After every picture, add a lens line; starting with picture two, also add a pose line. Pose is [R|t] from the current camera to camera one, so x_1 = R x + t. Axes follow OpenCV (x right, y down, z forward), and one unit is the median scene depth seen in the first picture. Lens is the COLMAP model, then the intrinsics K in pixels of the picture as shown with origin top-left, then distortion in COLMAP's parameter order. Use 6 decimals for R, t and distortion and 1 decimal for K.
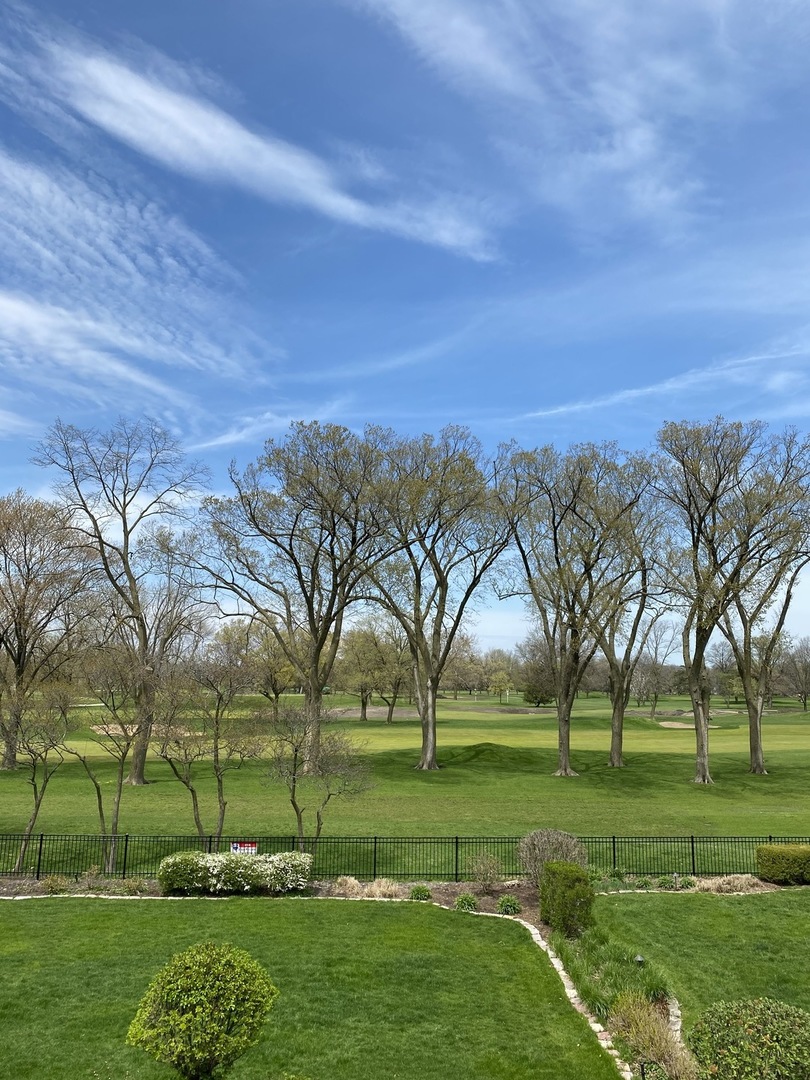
lens RADIAL K [[803.8, 0, 405.0], [0, 803.8, 540.0], [0, 0, 1]] dist [-0.072543, 0.041396]
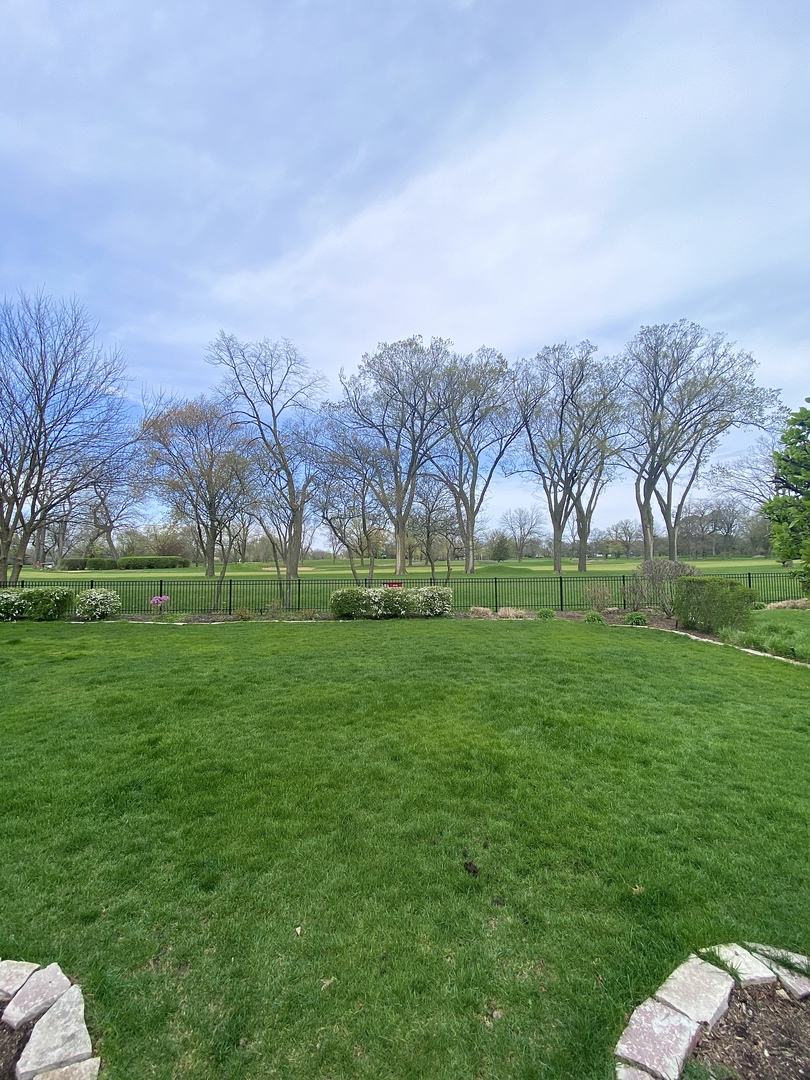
lens RADIAL K [[429.8, 0, 409.7], [0, 429.8, 557.7], [0, 0, 1]] dist [-0.001374, -0.000208]
pose [[0.999438, -0.016206, -0.029343, -0.168844], [0.021239, 0.983382, 0.180300, 0.238738], [0.025933, -0.180822, 0.983174, 0.369316]]
